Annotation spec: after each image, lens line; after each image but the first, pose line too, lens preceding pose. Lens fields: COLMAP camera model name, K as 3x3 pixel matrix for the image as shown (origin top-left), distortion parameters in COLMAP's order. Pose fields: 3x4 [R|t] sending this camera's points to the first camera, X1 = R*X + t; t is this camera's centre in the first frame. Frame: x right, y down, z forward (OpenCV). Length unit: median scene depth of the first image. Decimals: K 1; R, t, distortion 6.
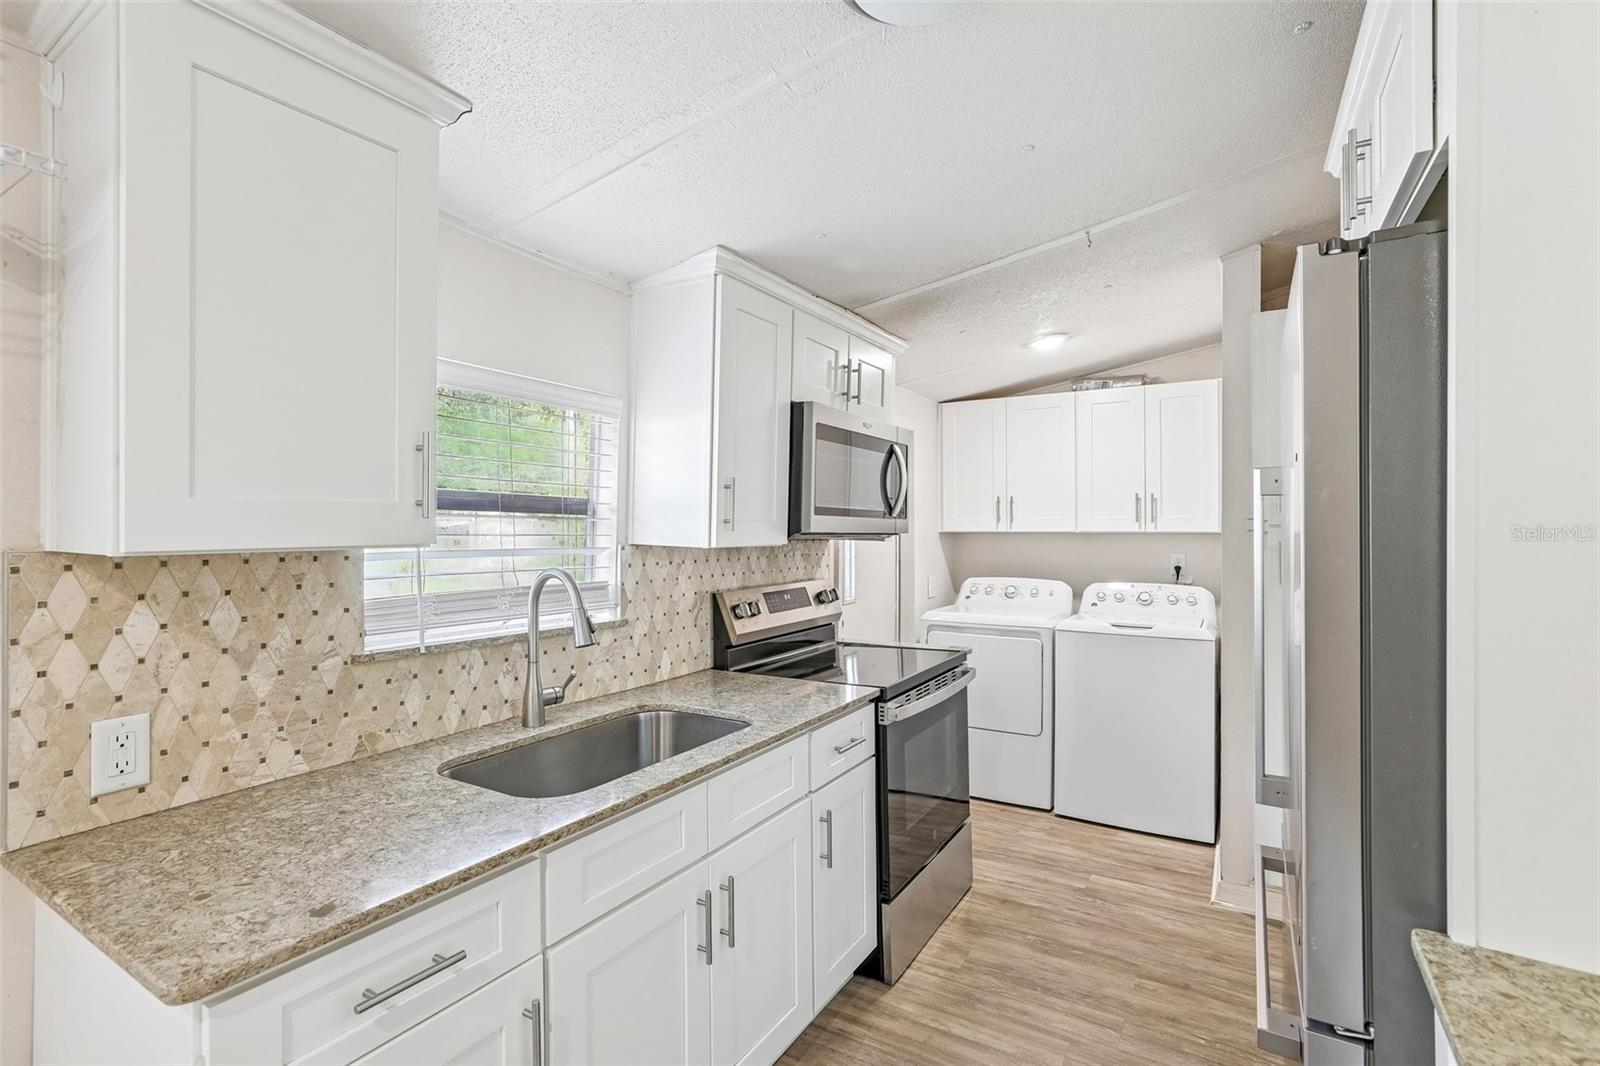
lens RADIAL K [[748.2, 0, 806.4], [0, 748.2, 533.5], [0, 0, 1]] dist [-0.032701, 0.012063]
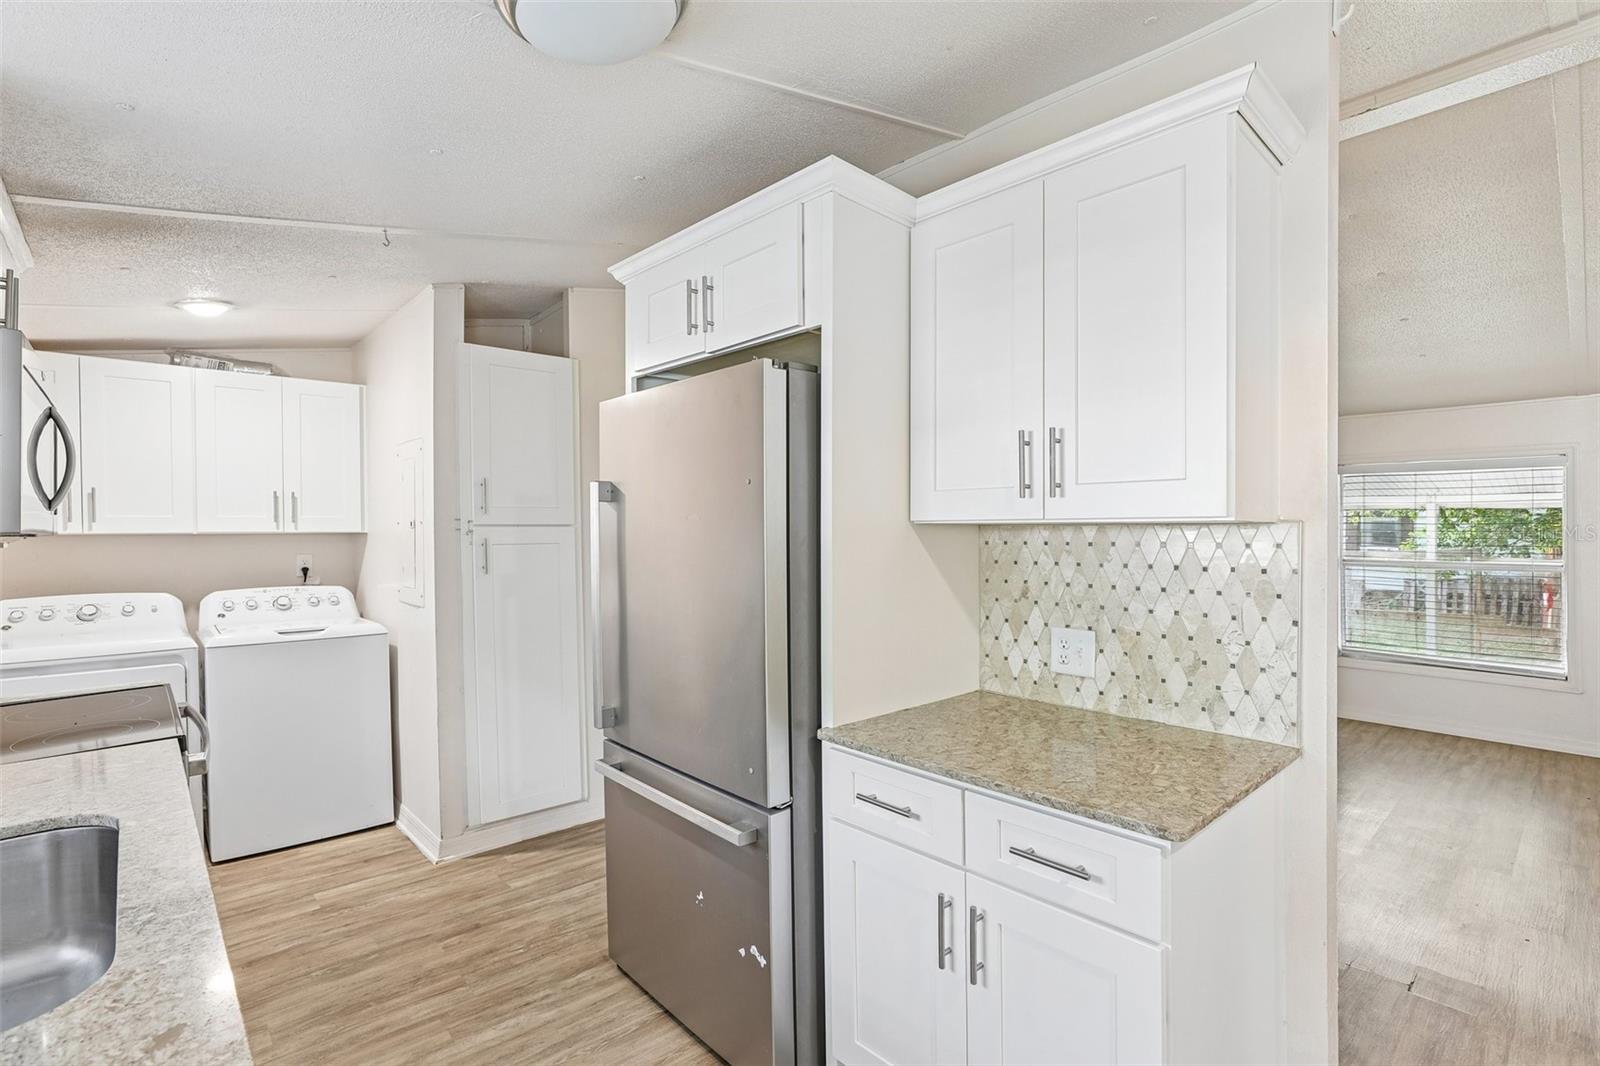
lens RADIAL K [[748.2, 0, 776.3], [0, 748.2, 539.4], [0, 0, 1]] dist [-0.032701, 0.012063]
pose [[0.303982, -0.011725, 0.952606, -0.412594], [0.009946, 0.999909, 0.009134, 0.007278], [-0.952626, 0.006698, 0.304070, 0.192628]]
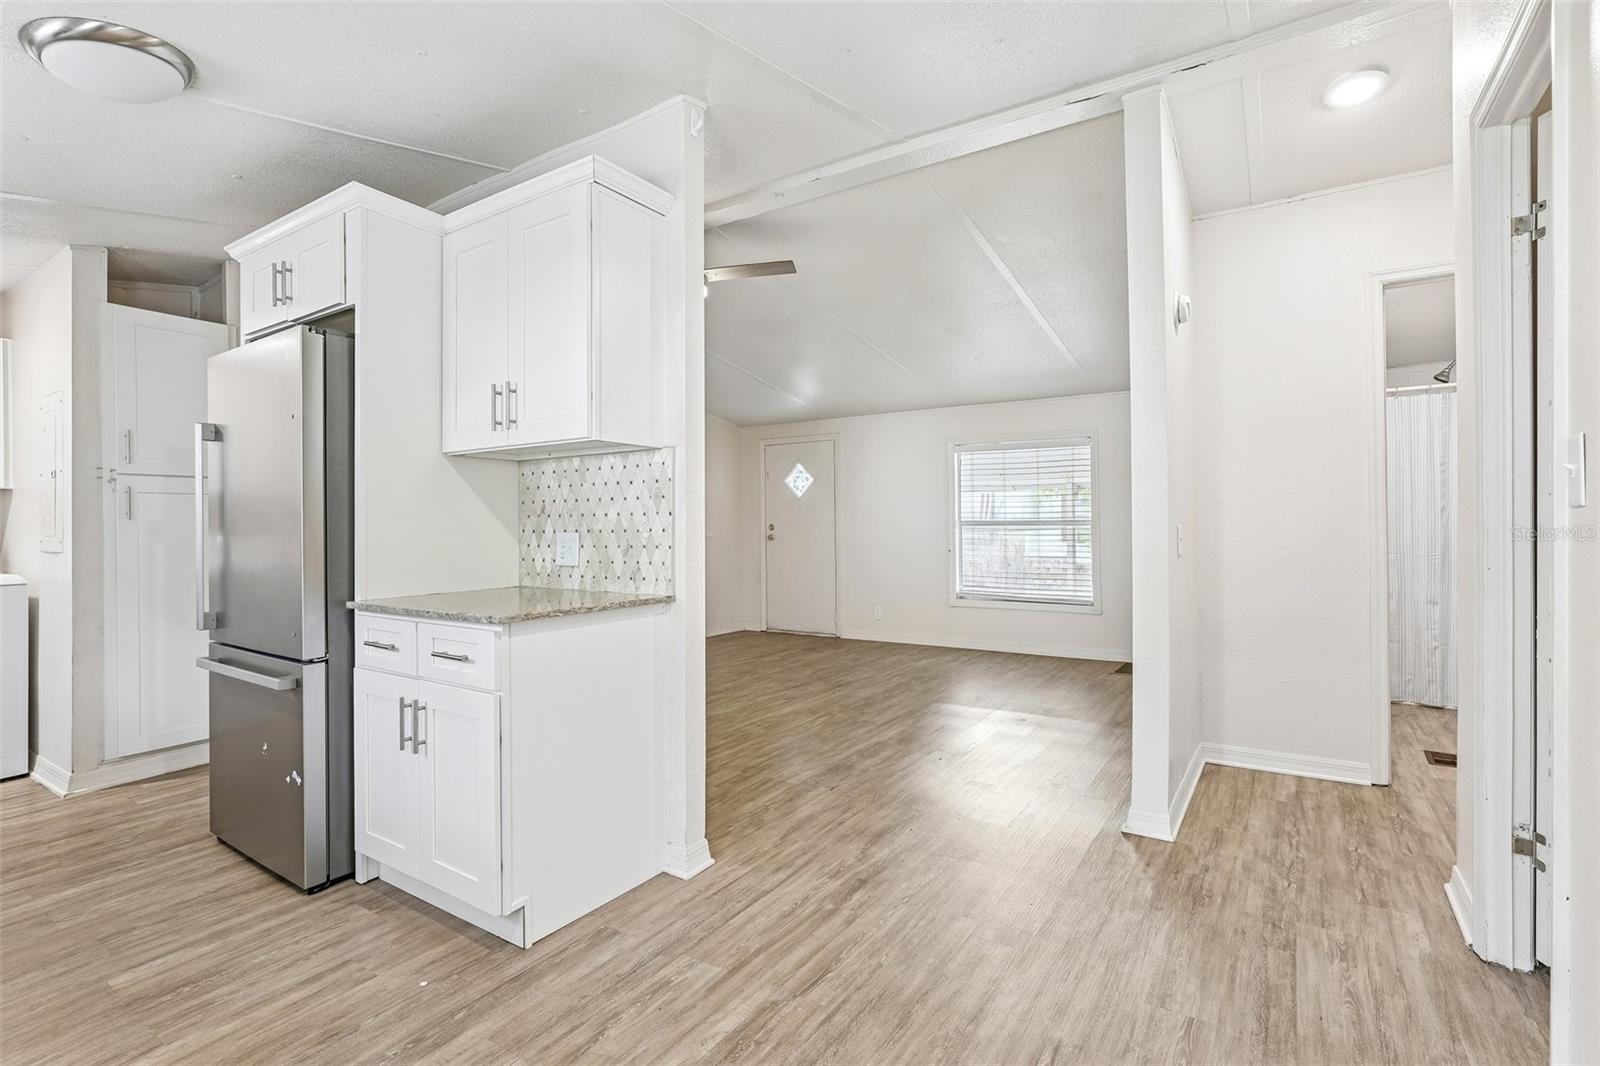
lens RADIAL K [[748.2, 0, 797.7], [0, 748.2, 513.6], [0, 0, 1]] dist [-0.032701, 0.012063]
pose [[0.047546, 0.018999, 0.998688, -0.654715], [0.013533, 0.999715, -0.019663, 0.113941], [-0.998777, 0.014450, 0.047275, -0.268710]]
